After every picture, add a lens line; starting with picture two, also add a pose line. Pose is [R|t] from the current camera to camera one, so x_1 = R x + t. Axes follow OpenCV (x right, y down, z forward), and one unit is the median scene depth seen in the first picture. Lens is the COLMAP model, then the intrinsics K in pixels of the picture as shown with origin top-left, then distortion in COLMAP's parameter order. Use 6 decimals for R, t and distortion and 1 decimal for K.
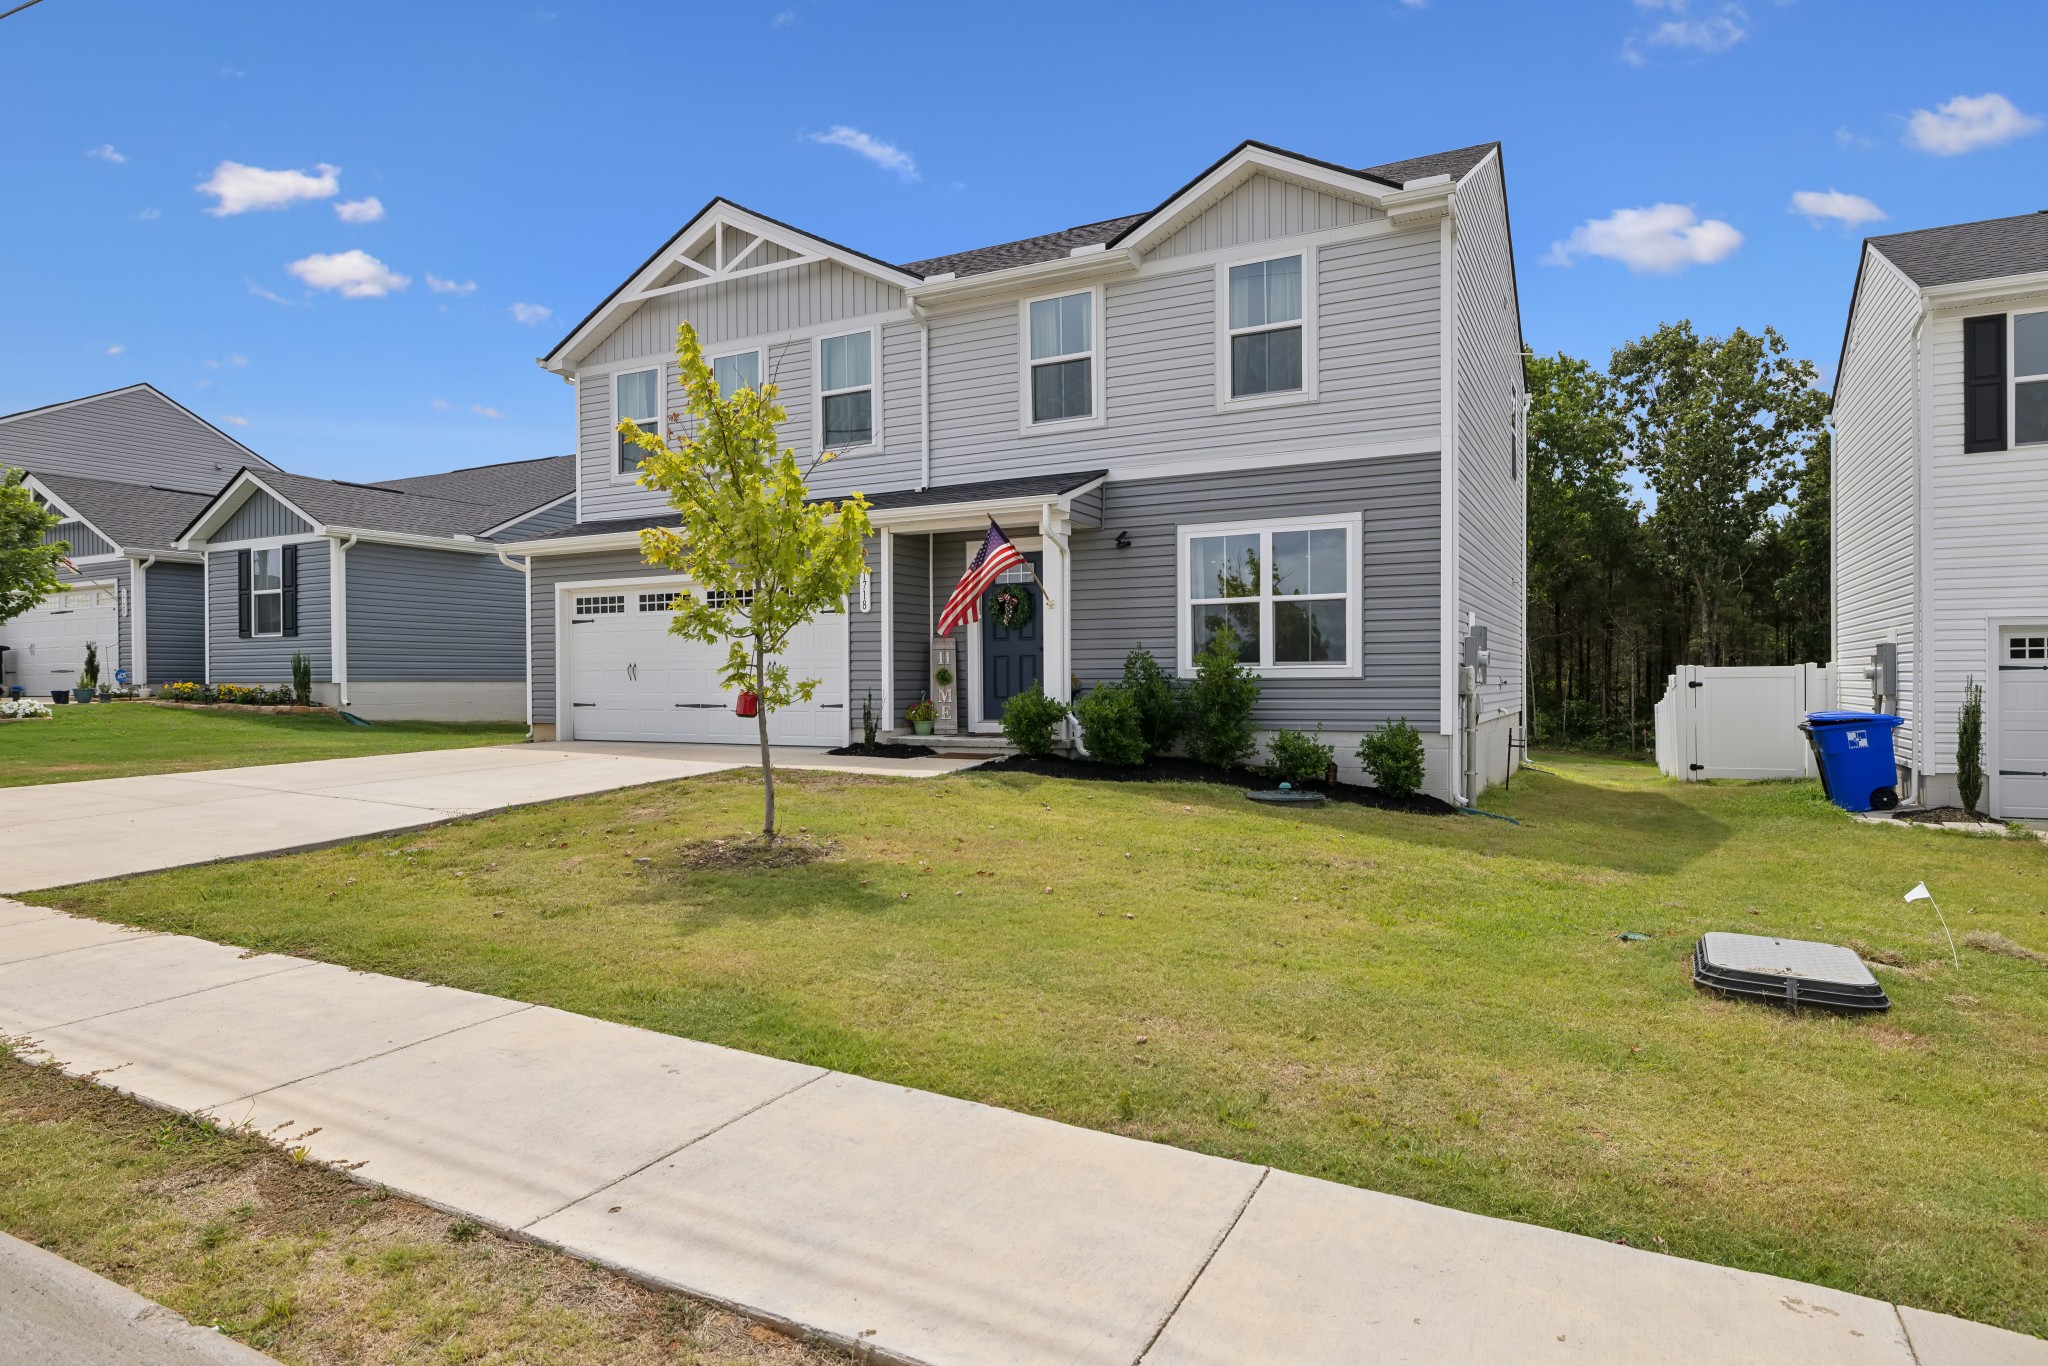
lens RADIAL K [[1183.3, 0, 1025.0], [0, 1183.3, 692.4], [0, 0, 1]] dist [-0.000522, -0.006038]
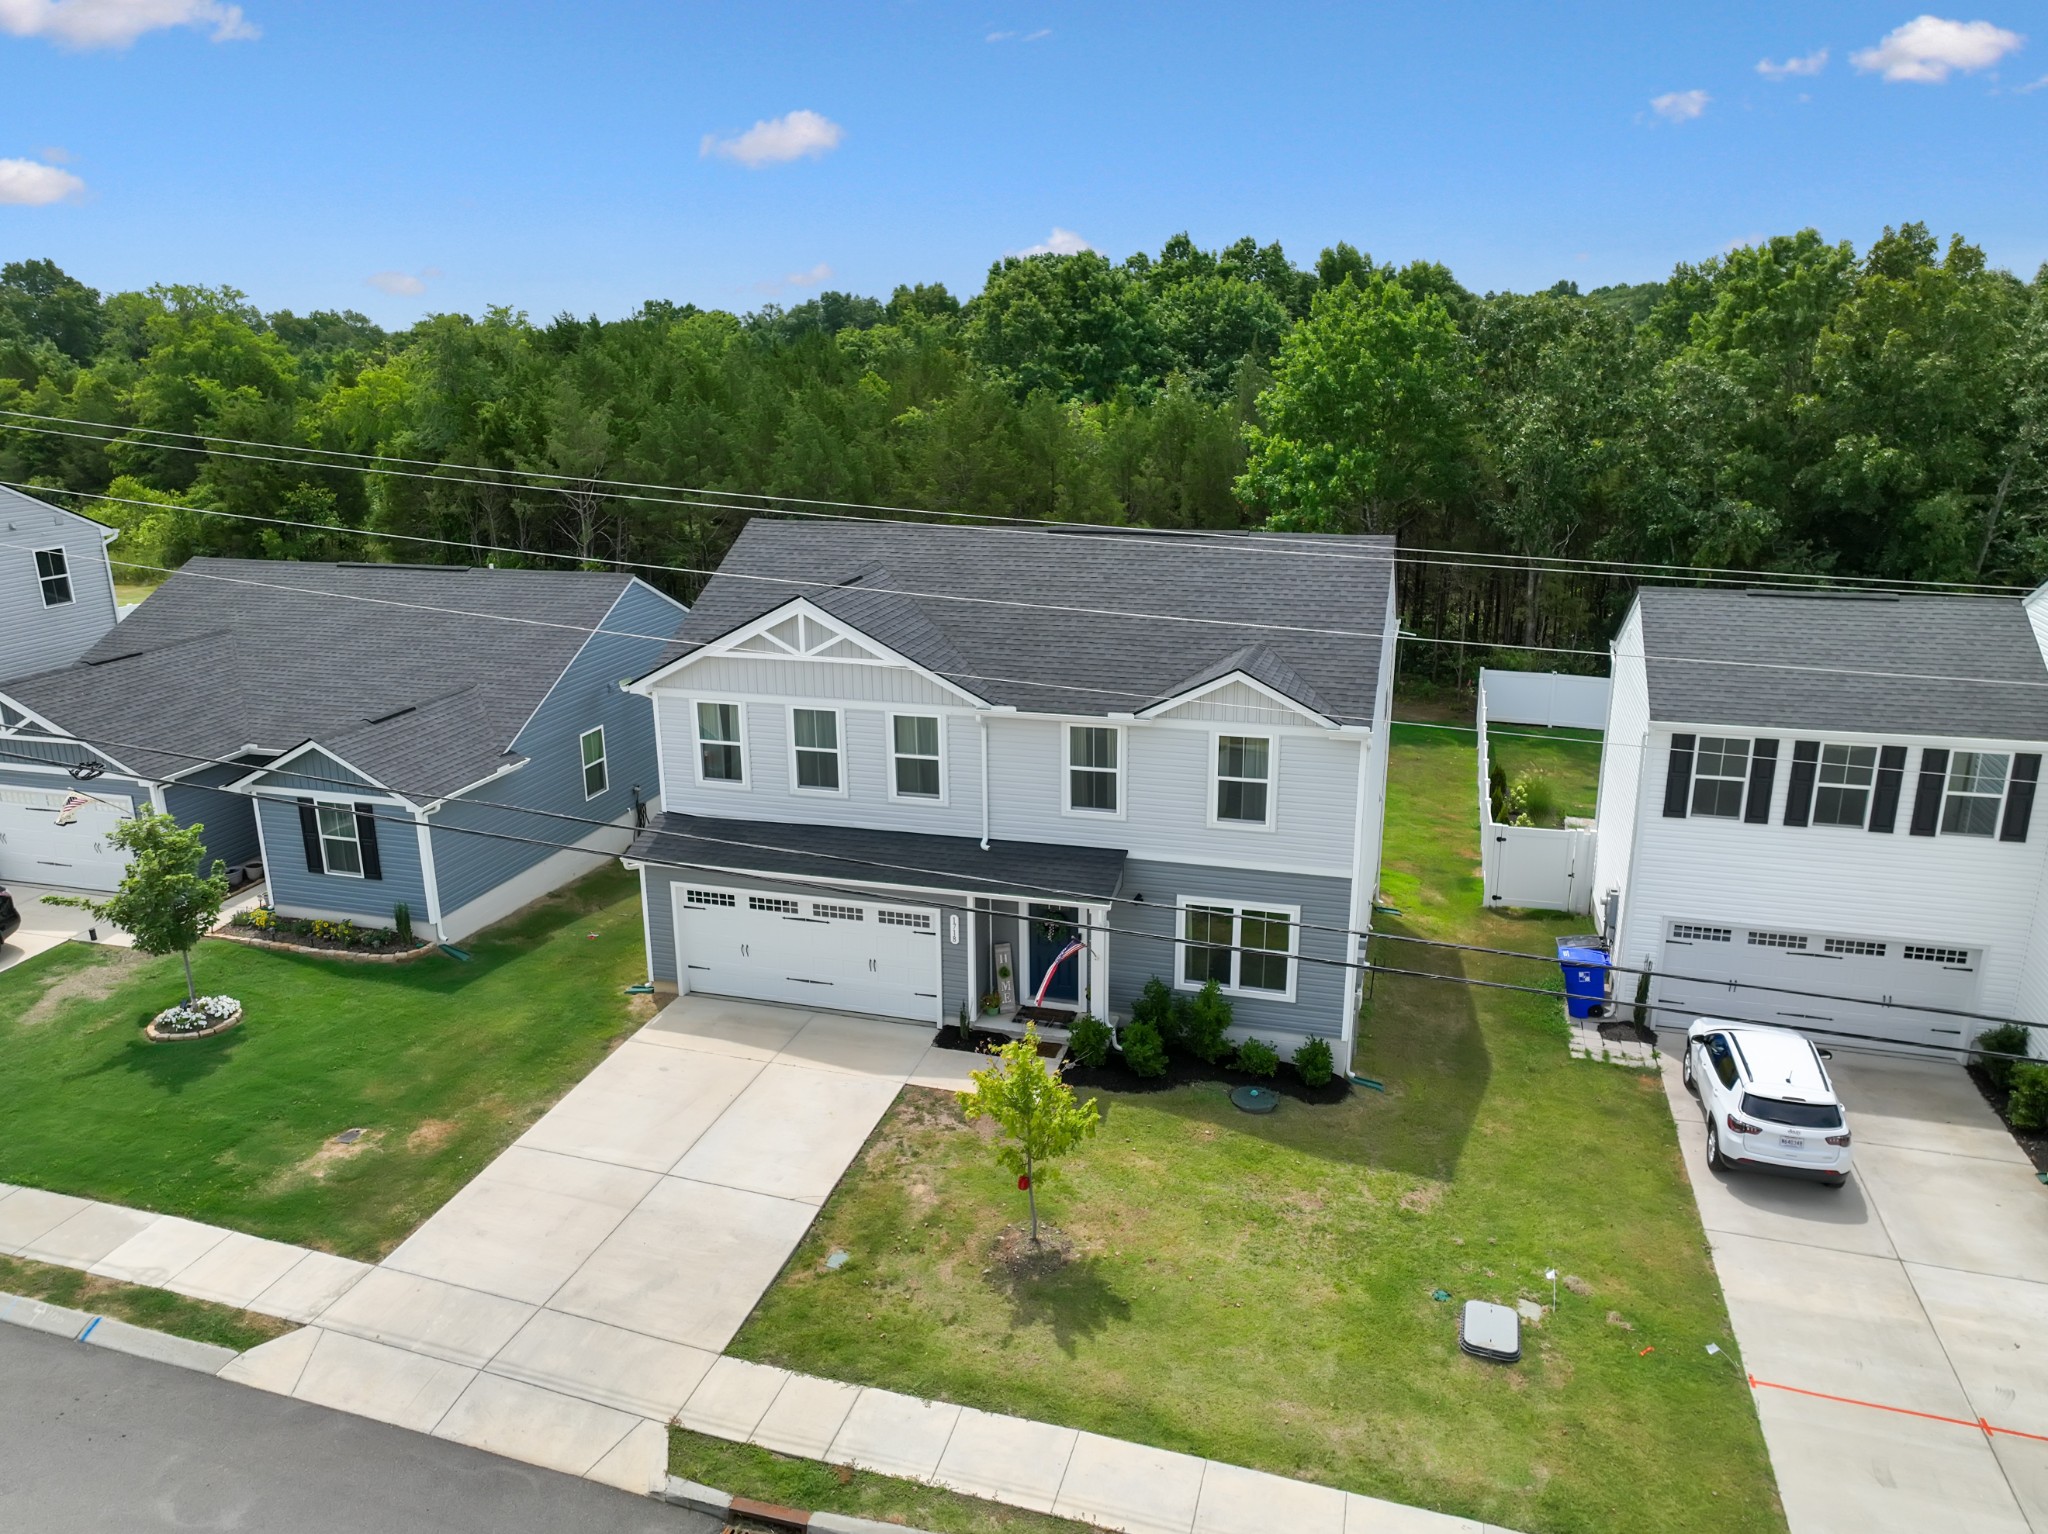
lens RADIAL K [[1521.0, 0, 1033.1], [0, 1521.0, 772.7], [0, 0, 1]] dist [0.010371, 0.007913]
pose [[0.979394, -0.056468, 0.193905, -0.386728], [0.001228, 0.961764, 0.273877, -0.765651], [-0.201957, -0.267995, 0.942015, -0.679841]]
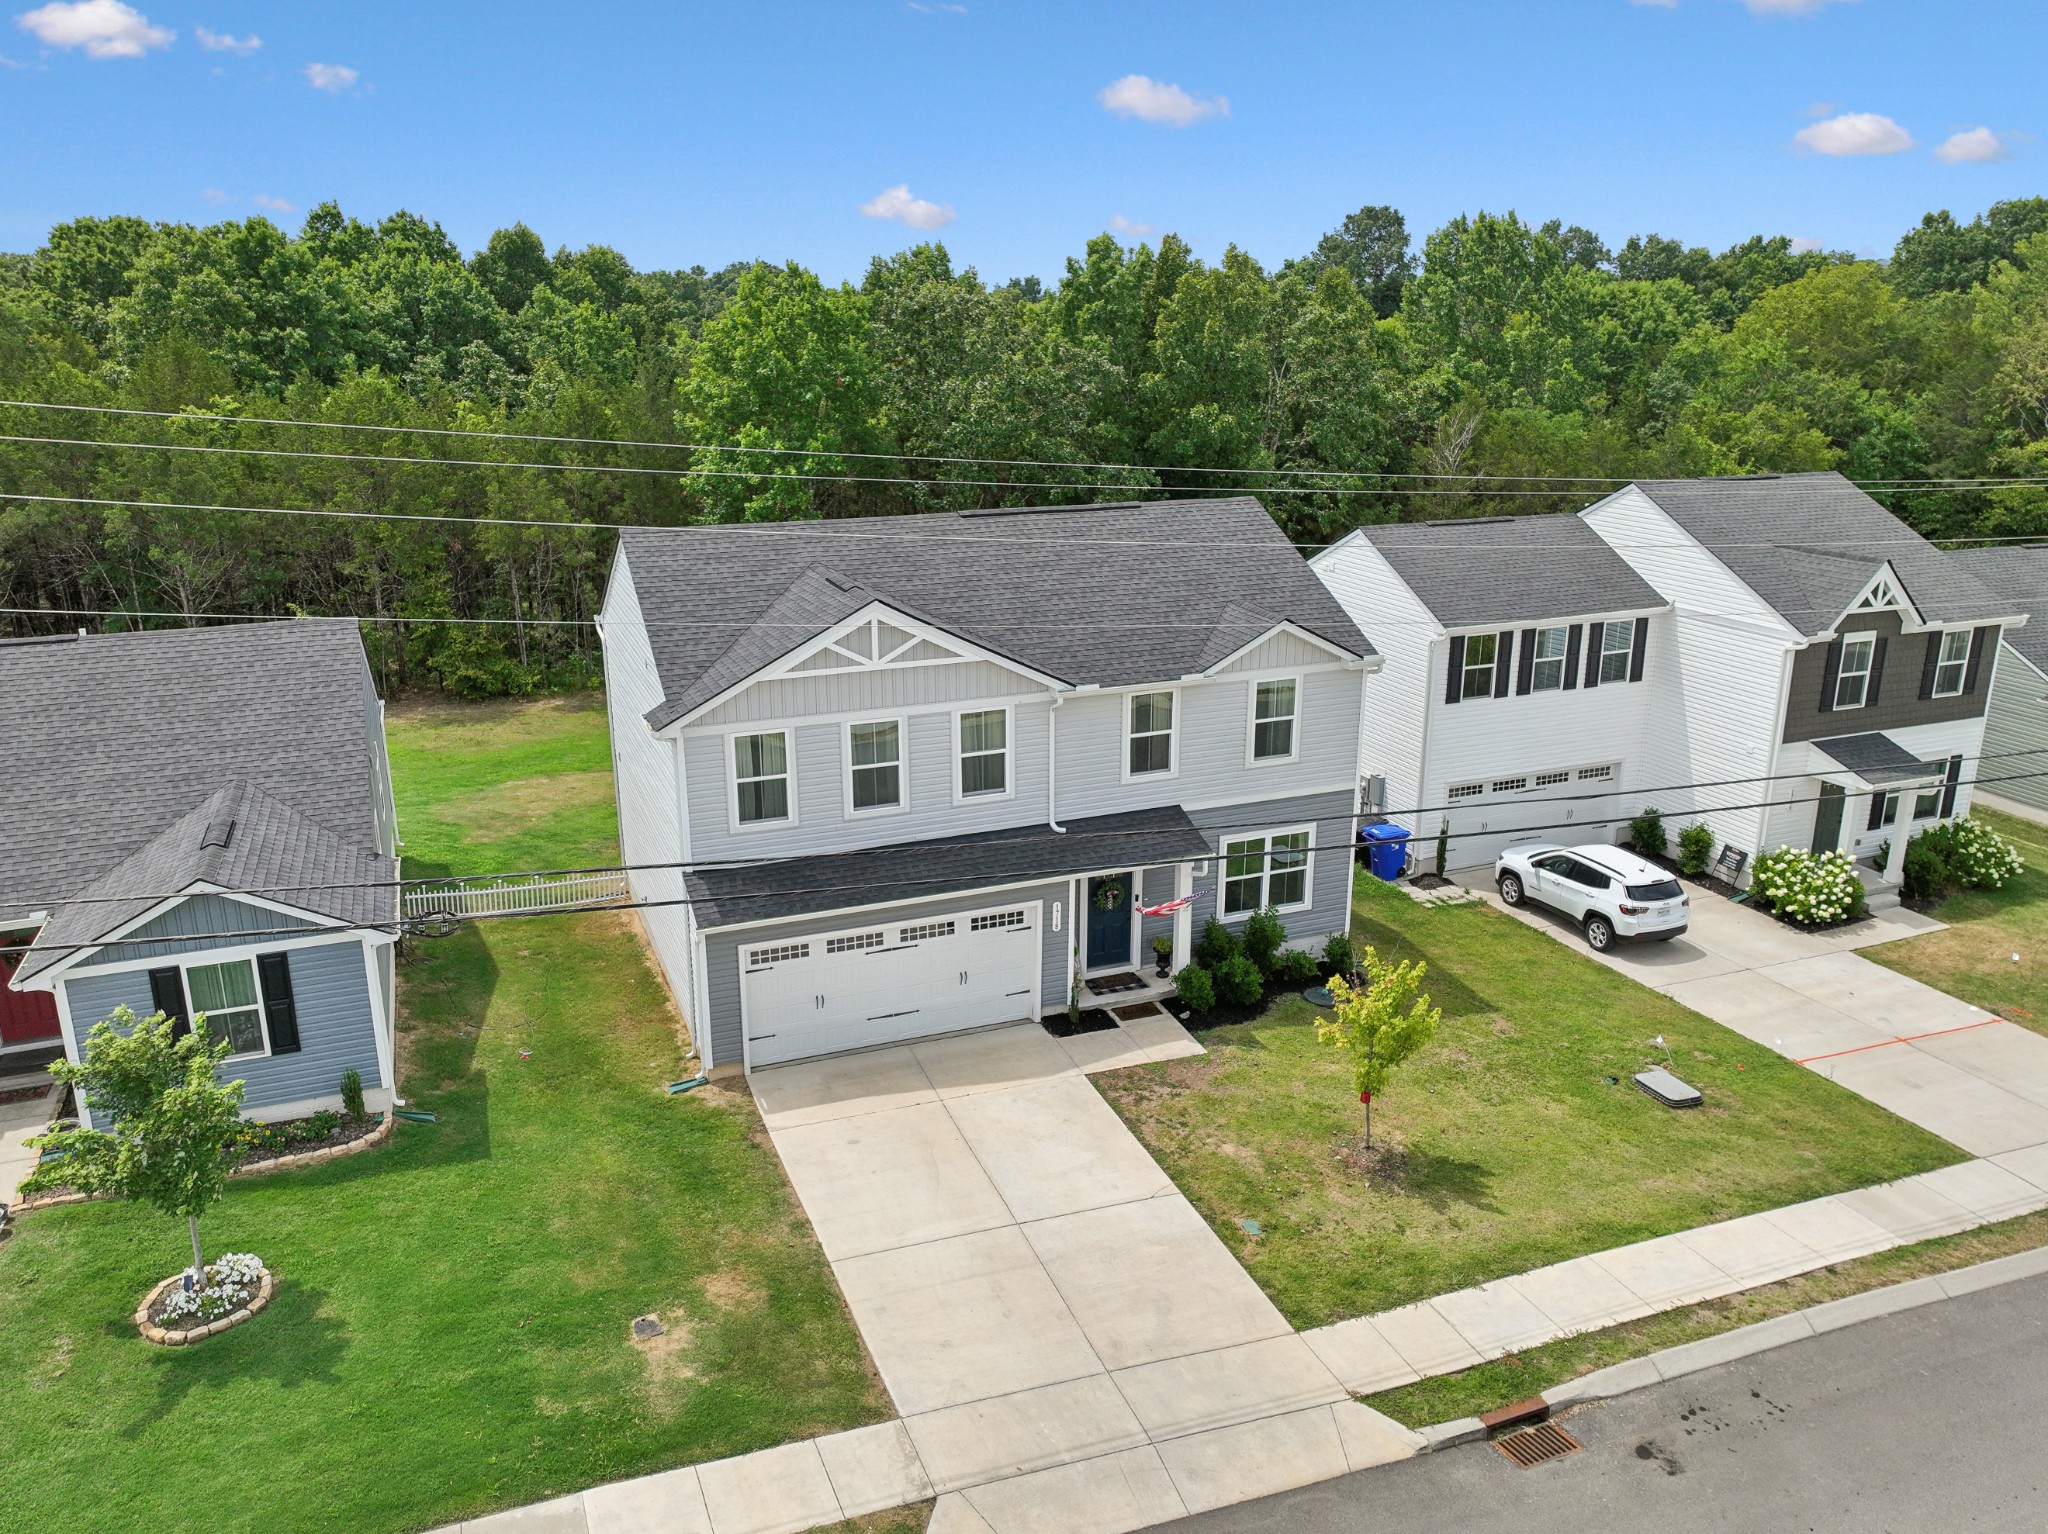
lens RADIAL K [[1521.0, 0, 1055.5], [0, 1521.0, 798.8], [0, 0, 1]] dist [0.010371, 0.007913]
pose [[0.634862, -0.227829, 0.738271, -1.441558], [-0.000088, 0.955514, 0.294946, -0.754357], [-0.772626, -0.187315, 0.606599, -0.065002]]
